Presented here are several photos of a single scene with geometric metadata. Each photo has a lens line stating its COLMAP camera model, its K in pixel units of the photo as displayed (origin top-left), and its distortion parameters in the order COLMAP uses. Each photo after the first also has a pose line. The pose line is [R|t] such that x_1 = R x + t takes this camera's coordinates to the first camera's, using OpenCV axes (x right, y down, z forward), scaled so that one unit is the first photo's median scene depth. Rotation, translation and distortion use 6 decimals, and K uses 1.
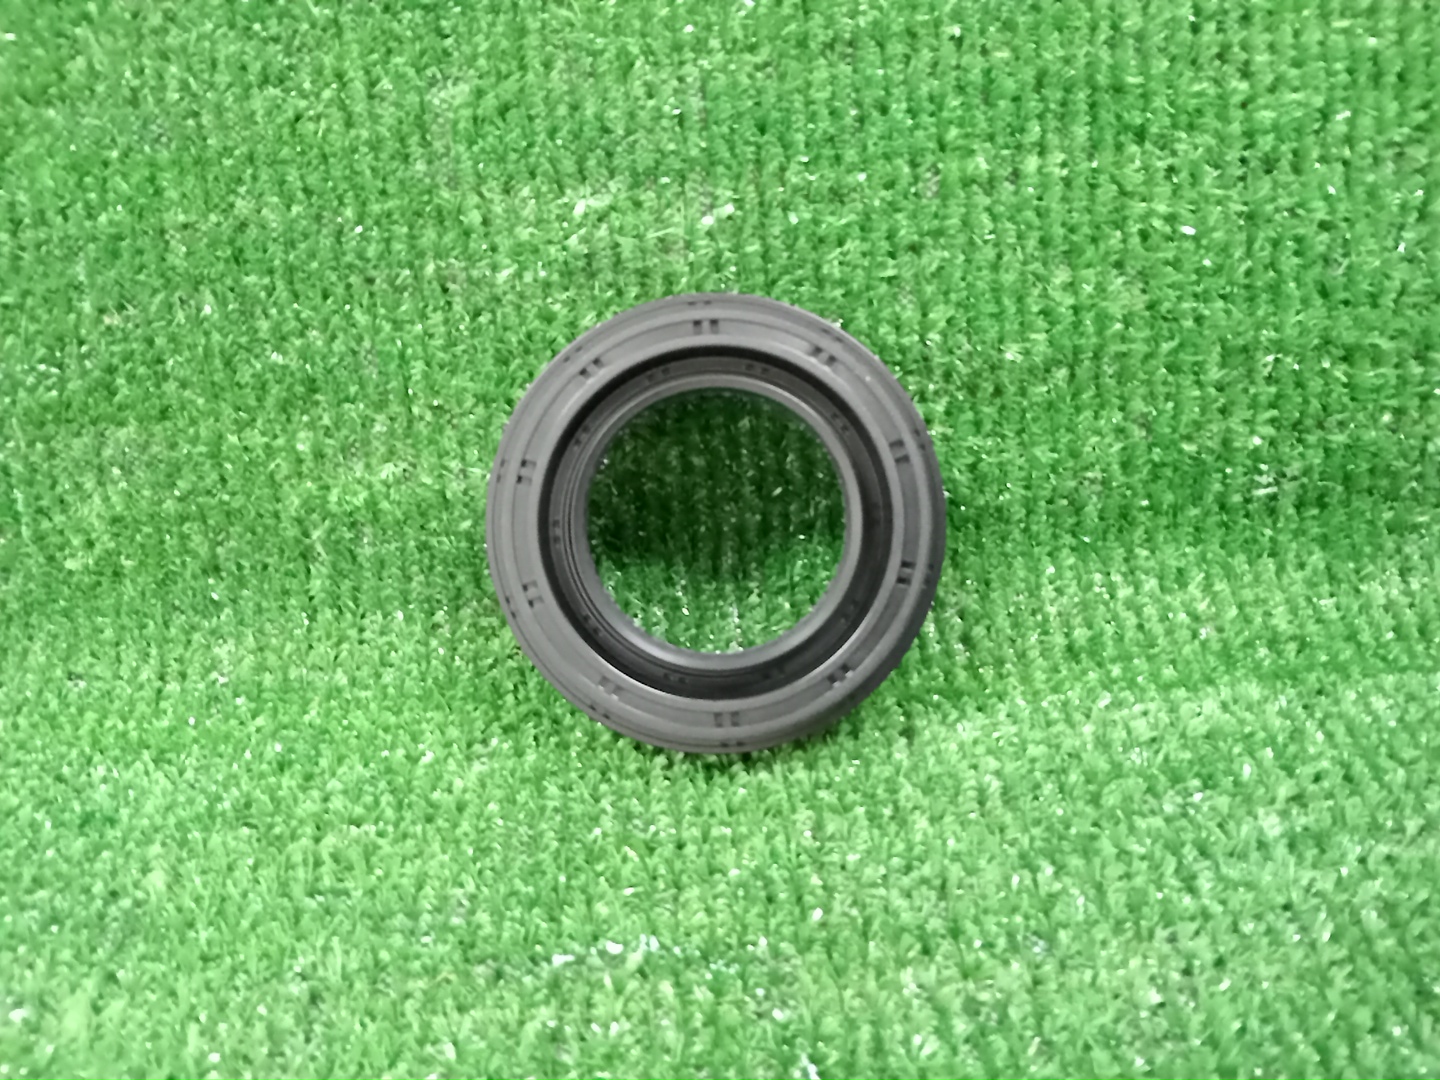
lens RADIAL K [[1106.2, 0, 730.3], [0, 1106.2, 550.7], [0, 0, 1]] dist [0.021211, -0.073012]
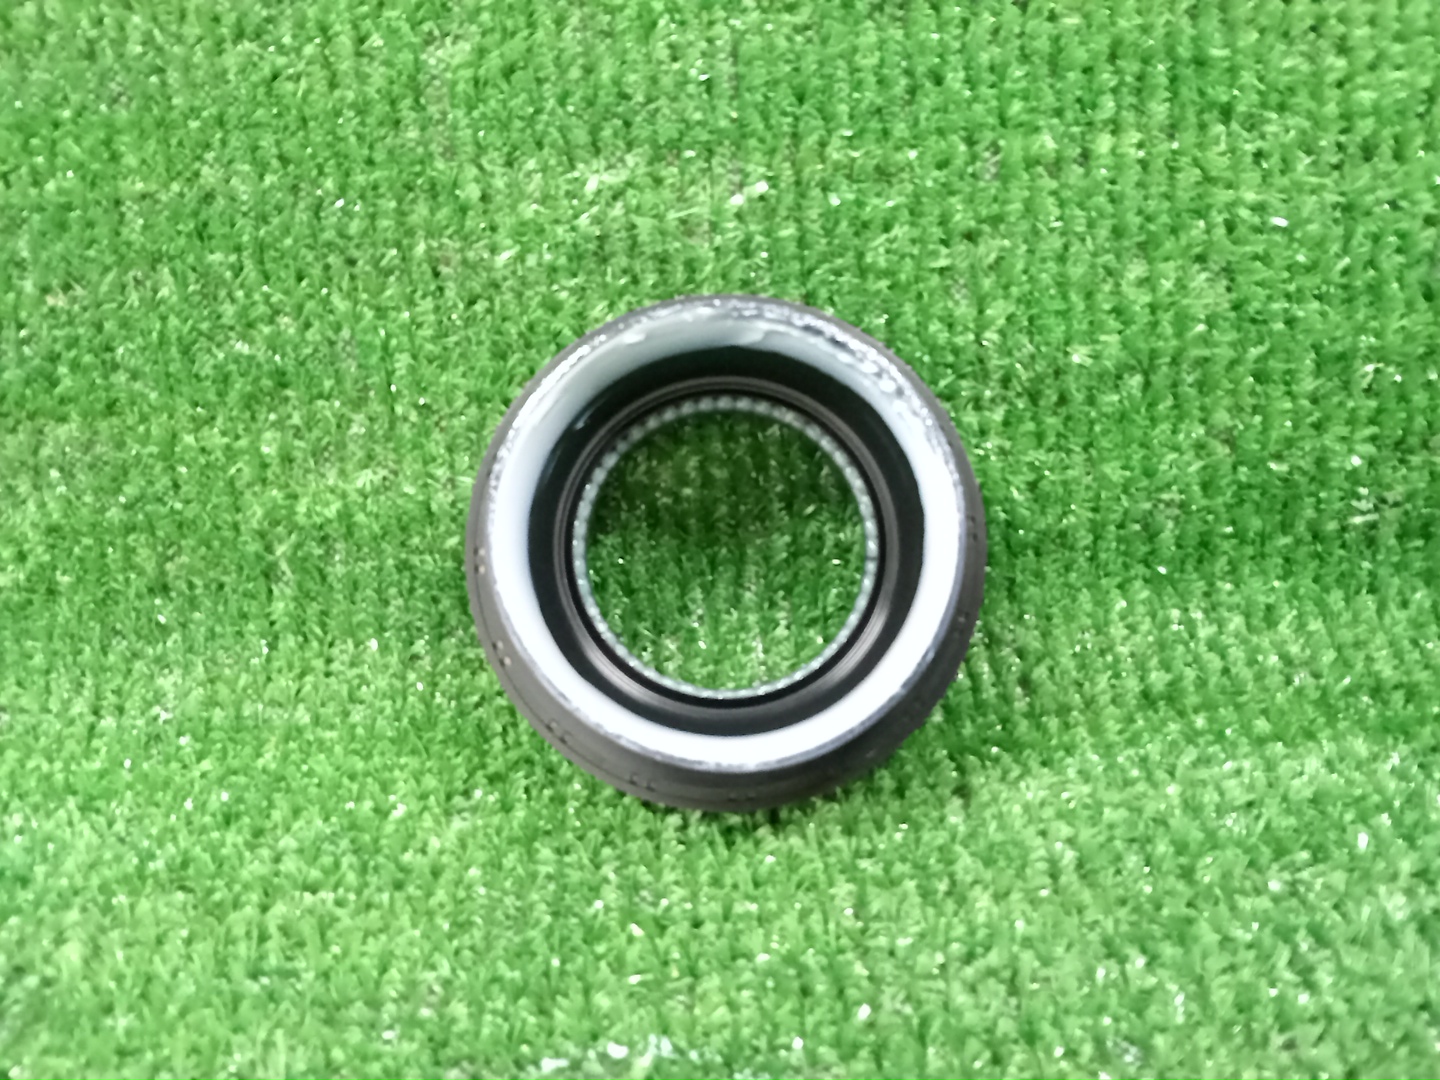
lens RADIAL K [[1106.2, 0, 730.4], [0, 1106.2, 541.3], [0, 0, 1]] dist [0.021211, -0.073012]
pose [[0.999844, 0.016646, 0.005975, -0.026228], [-0.016330, 0.998643, -0.049461, 0.016787], [-0.006790, 0.049356, 0.998758, 0.132523]]
